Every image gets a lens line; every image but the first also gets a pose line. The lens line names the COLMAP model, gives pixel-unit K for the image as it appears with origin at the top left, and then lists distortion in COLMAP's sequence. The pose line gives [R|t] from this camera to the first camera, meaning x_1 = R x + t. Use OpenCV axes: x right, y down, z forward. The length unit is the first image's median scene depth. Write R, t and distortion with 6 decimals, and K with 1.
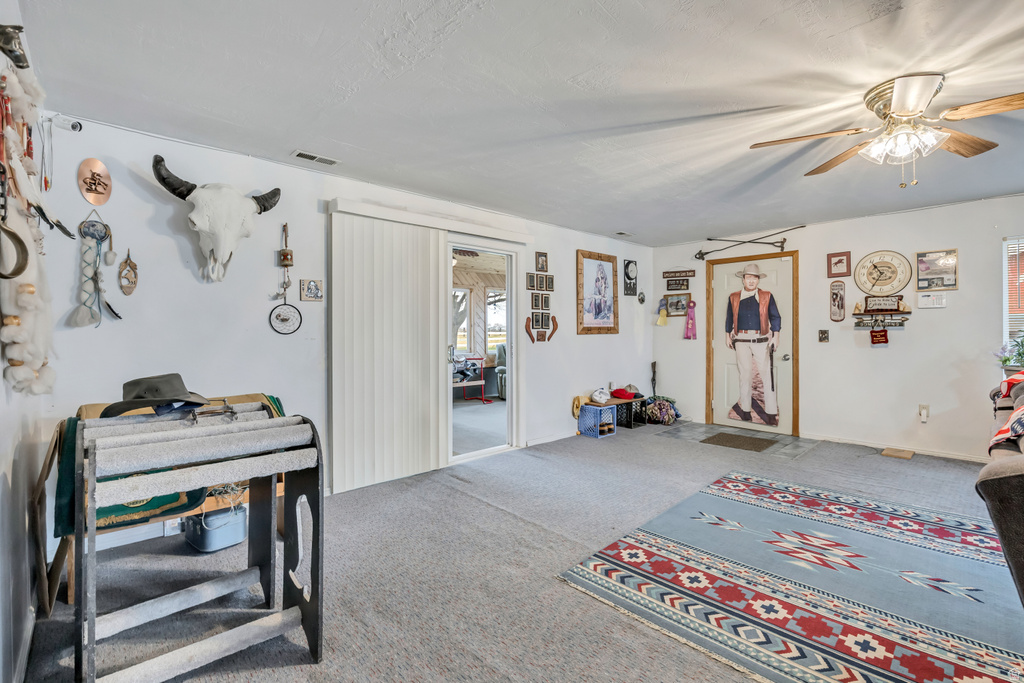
lens RADIAL K [[457.4, 0, 515.2], [0, 457.4, 333.7], [0, 0, 1]] dist [-0.011314, -0.000629]
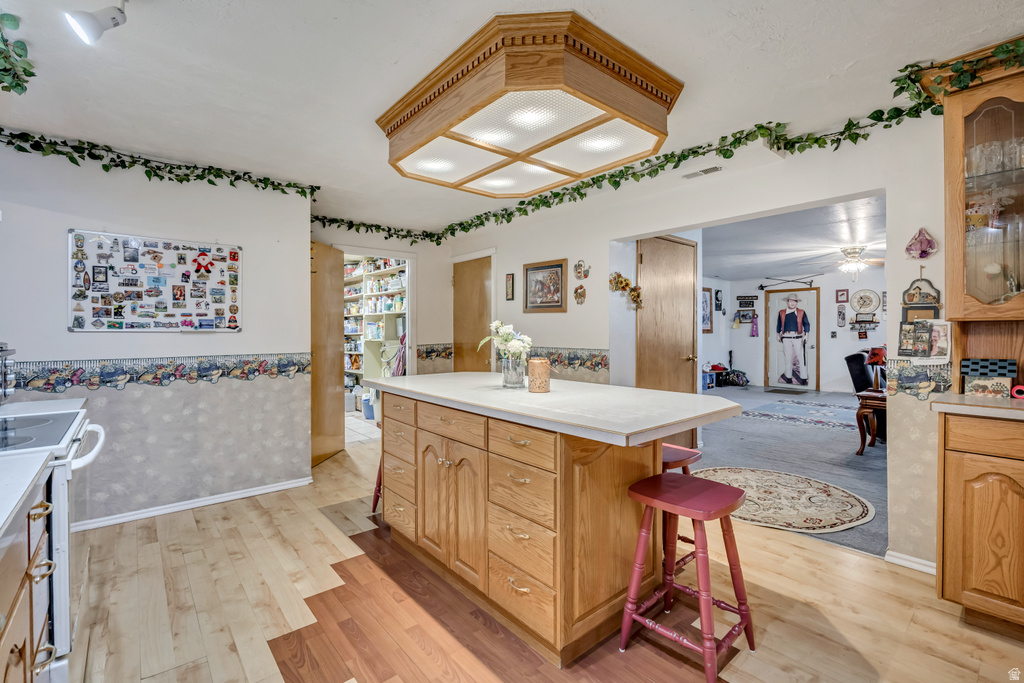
lens RADIAL K [[457.4, 0, 513.9], [0, 457.4, 335.8], [0, 0, 1]] dist [-0.011314, -0.000629]
pose [[0.998785, 0.003877, -0.049123, -0.483136], [-0.003752, 0.999989, 0.002632, 0.008420], [0.049133, -0.002445, 0.998789, -0.831440]]
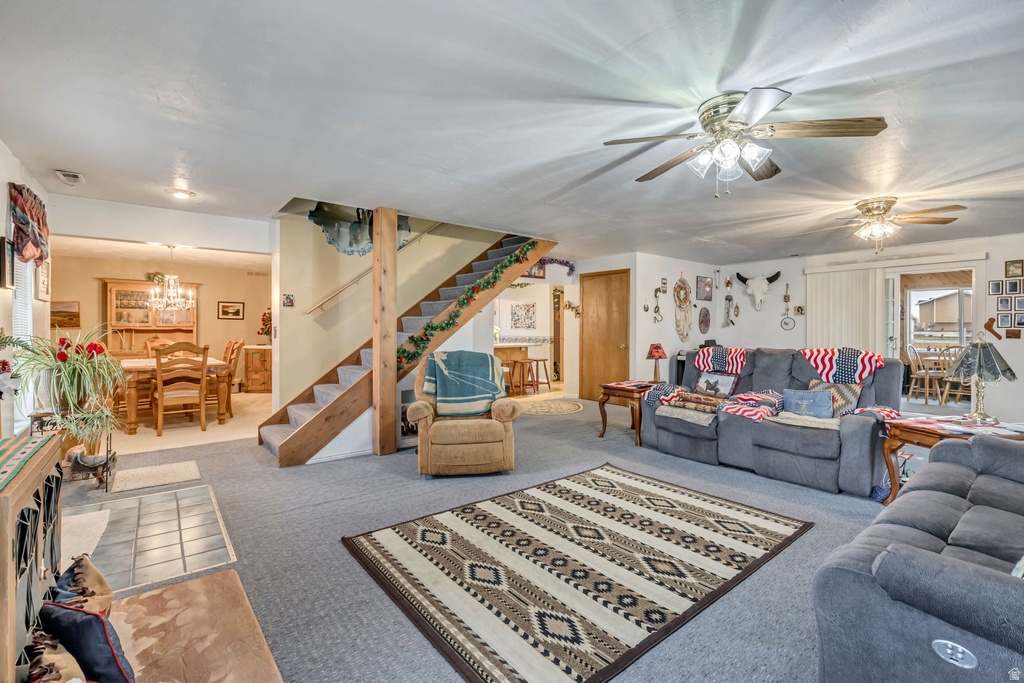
lens RADIAL K [[457.4, 0, 514.9], [0, 457.4, 334.1], [0, 0, 1]] dist [-0.011314, -0.000629]
pose [[-0.073636, 0.014272, -0.997183, 1.171477], [-0.008271, 0.999854, 0.014921, -0.001143], [0.997251, 0.009347, -0.073507, -0.140964]]
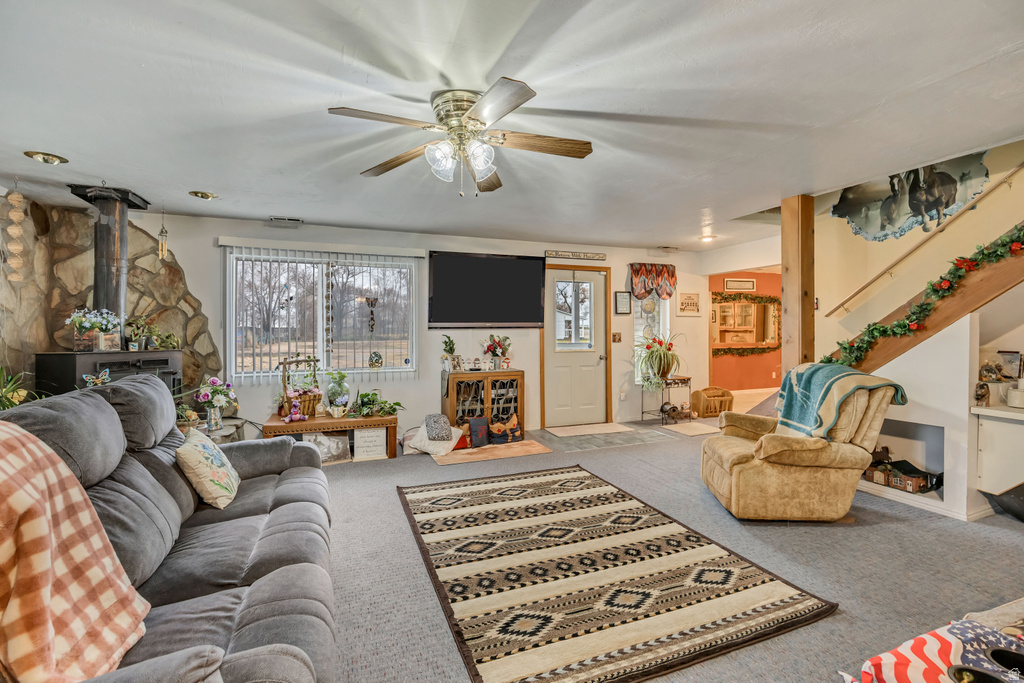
lens RADIAL K [[457.4, 0, 510.8], [0, 457.4, 332.9], [0, 0, 1]] dist [-0.011314, -0.000629]
pose [[-0.925902, 0.005374, 0.377726, 0.500643], [0.010870, 0.999864, 0.012421, -0.011454], [-0.377608, 0.015607, -0.925834, 0.416280]]
